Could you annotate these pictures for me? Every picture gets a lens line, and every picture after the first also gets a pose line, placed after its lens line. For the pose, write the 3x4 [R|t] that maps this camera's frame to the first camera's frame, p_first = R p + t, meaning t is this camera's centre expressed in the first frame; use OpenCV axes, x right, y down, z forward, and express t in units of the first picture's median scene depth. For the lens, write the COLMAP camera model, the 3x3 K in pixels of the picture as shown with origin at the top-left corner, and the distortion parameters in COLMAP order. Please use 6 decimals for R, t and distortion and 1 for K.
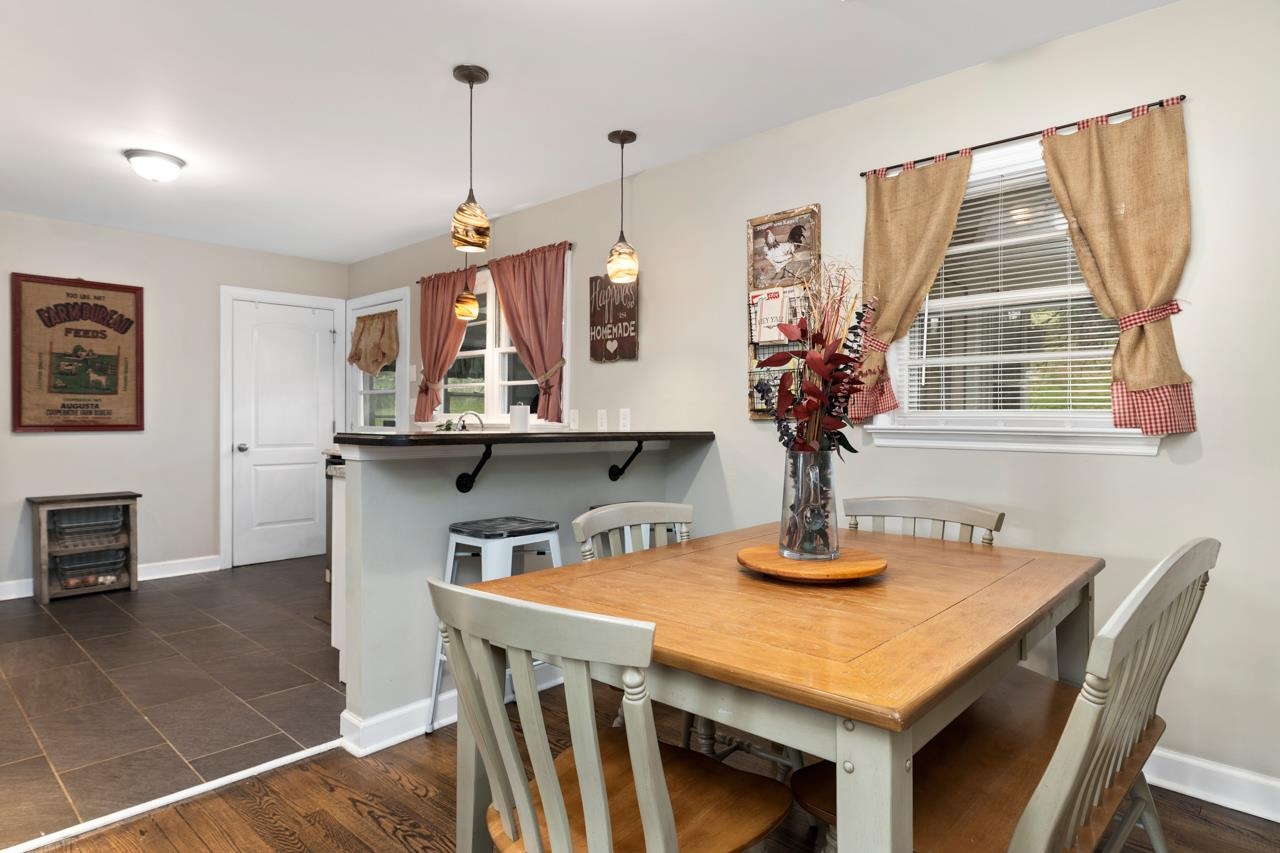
lens RADIAL K [[711.2, 0, 638.0], [0, 711.2, 420.9], [0, 0, 1]] dist [-0.000892, -0.000289]
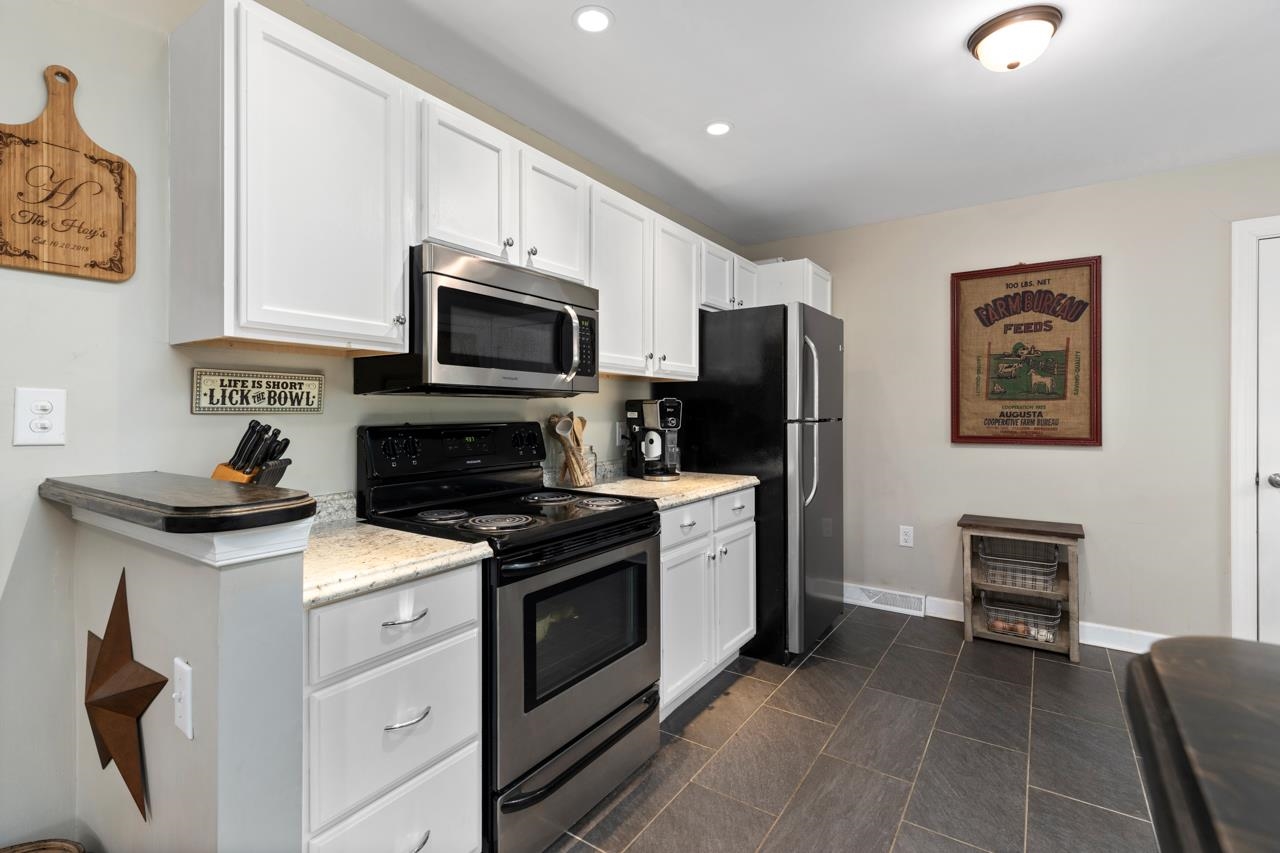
lens RADIAL K [[582.9, 0, 639.6], [0, 582.9, 414.6], [0, 0, 1]] dist [0.002487, 0.000305]
pose [[0.142620, -0.001246, -0.989777, -0.162024], [-0.002996, 0.999994, -0.001691, -0.018125], [0.989773, 0.003207, 0.142615, 0.450014]]
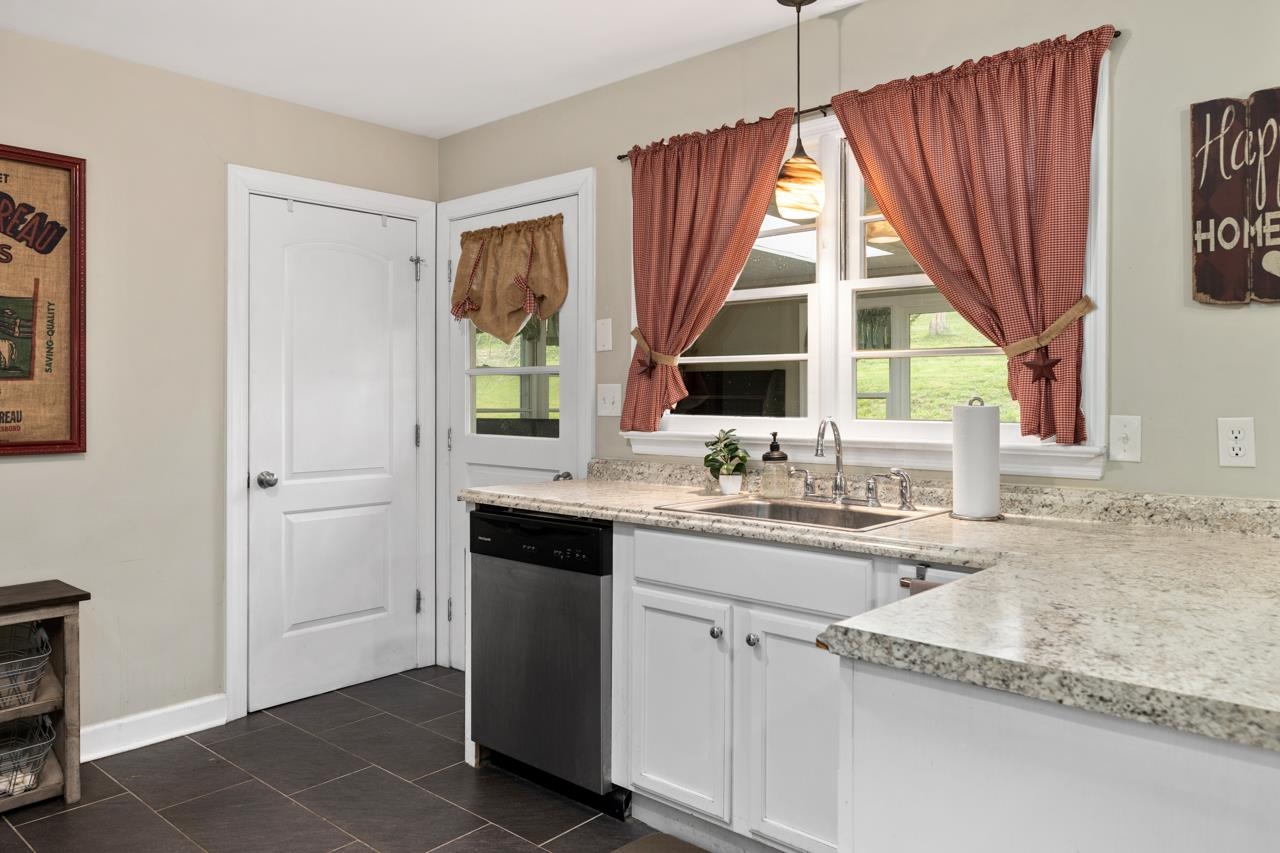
lens RADIAL K [[887.4, 0, 634.9], [0, 887.4, 391.2], [0, 0, 1]] dist [0.000645, 0.000825]
pose [[0.999808, -0.002174, 0.019455, -0.345781], [0.002393, 0.999934, -0.011266, -0.021681], [-0.019429, 0.011310, 0.999747, 0.401765]]
